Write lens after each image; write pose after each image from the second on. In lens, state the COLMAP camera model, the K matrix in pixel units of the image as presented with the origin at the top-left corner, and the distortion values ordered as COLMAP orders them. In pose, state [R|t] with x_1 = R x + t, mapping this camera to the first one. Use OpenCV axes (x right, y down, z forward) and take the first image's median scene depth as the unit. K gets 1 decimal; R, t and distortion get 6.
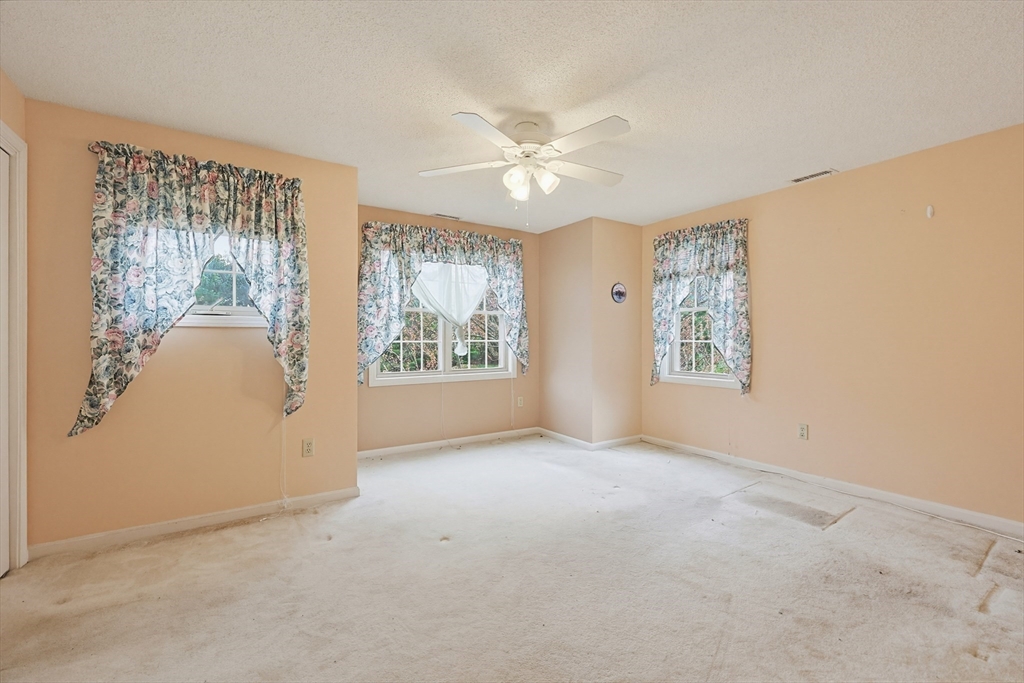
lens RADIAL K [[443.3, 0, 528.6], [0, 443.3, 336.1], [0, 0, 1]] dist [0.005246, -0.001172]
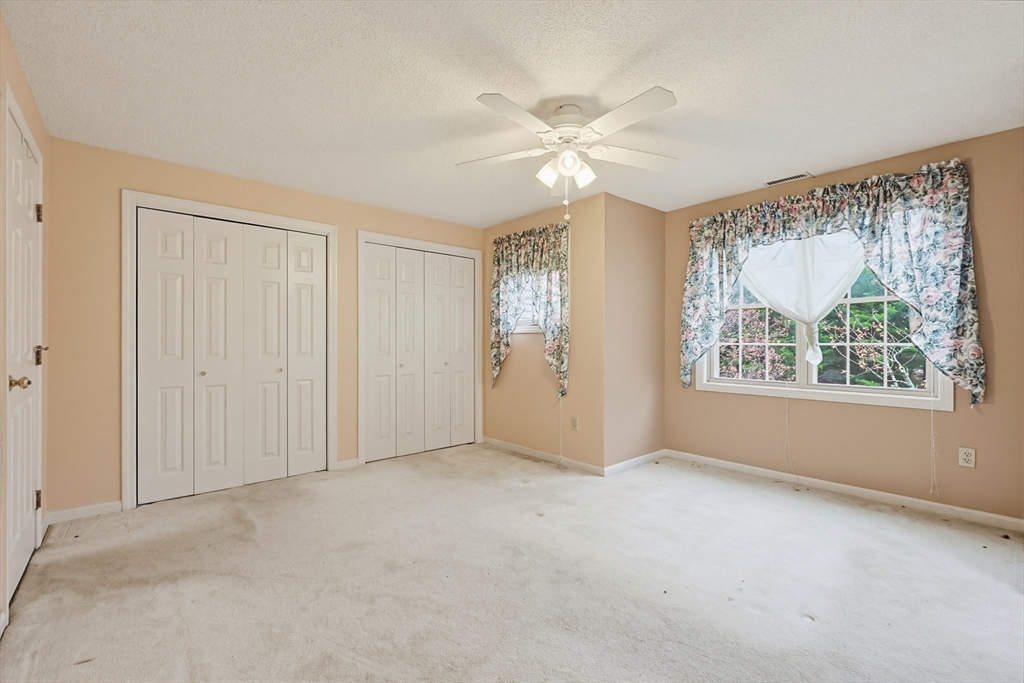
lens RADIAL K [[443.3, 0, 507.2], [0, 443.3, 342.1], [0, 0, 1]] dist [0.005246, -0.001172]
pose [[0.111382, 0.000251, -0.993778, 0.572179], [0.002529, 0.999997, 0.000536, 0.007546], [0.993774, -0.002573, 0.111381, 0.484133]]
